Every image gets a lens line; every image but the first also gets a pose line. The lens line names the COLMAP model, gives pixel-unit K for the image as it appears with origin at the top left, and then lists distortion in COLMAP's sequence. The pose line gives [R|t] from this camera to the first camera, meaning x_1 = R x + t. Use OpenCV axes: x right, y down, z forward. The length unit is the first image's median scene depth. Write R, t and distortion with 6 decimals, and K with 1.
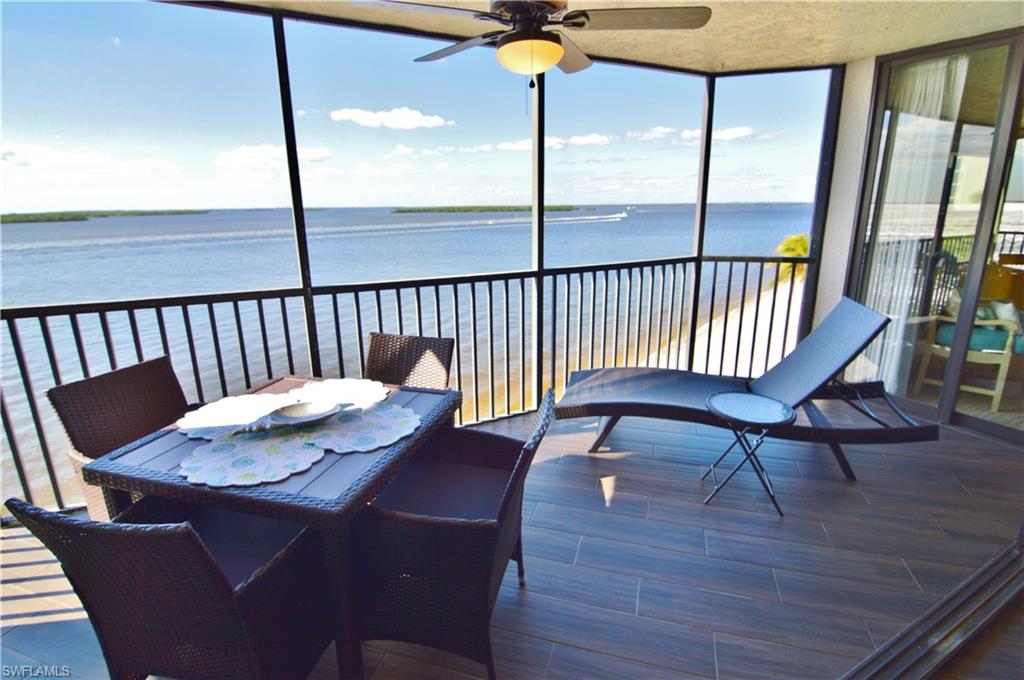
lens RADIAL K [[498.7, 0, 515.3], [0, 498.7, 334.1], [0, 0, 1]] dist [-0.004649, -0.009550]
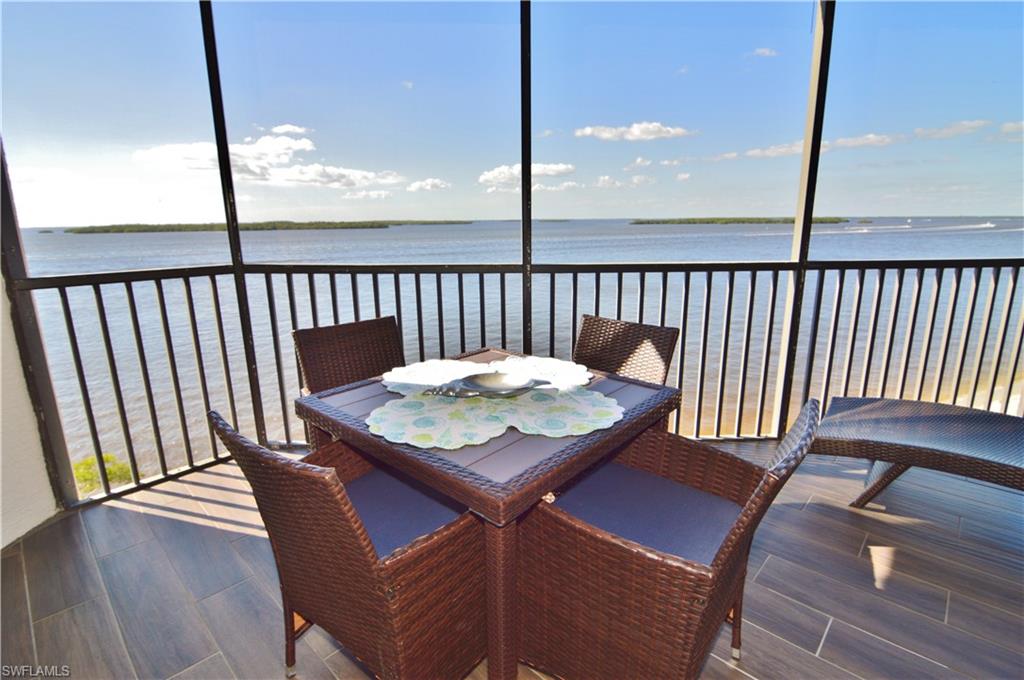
lens RADIAL K [[498.7, 0, 515.3], [0, 498.7, 334.1], [0, 0, 1]] dist [-0.004649, -0.009550]
pose [[0.897352, 0.099457, -0.429962, -0.010818], [-0.108568, 0.994083, 0.003360, 0.044302], [0.427752, 0.043665, 0.902841, 0.139429]]
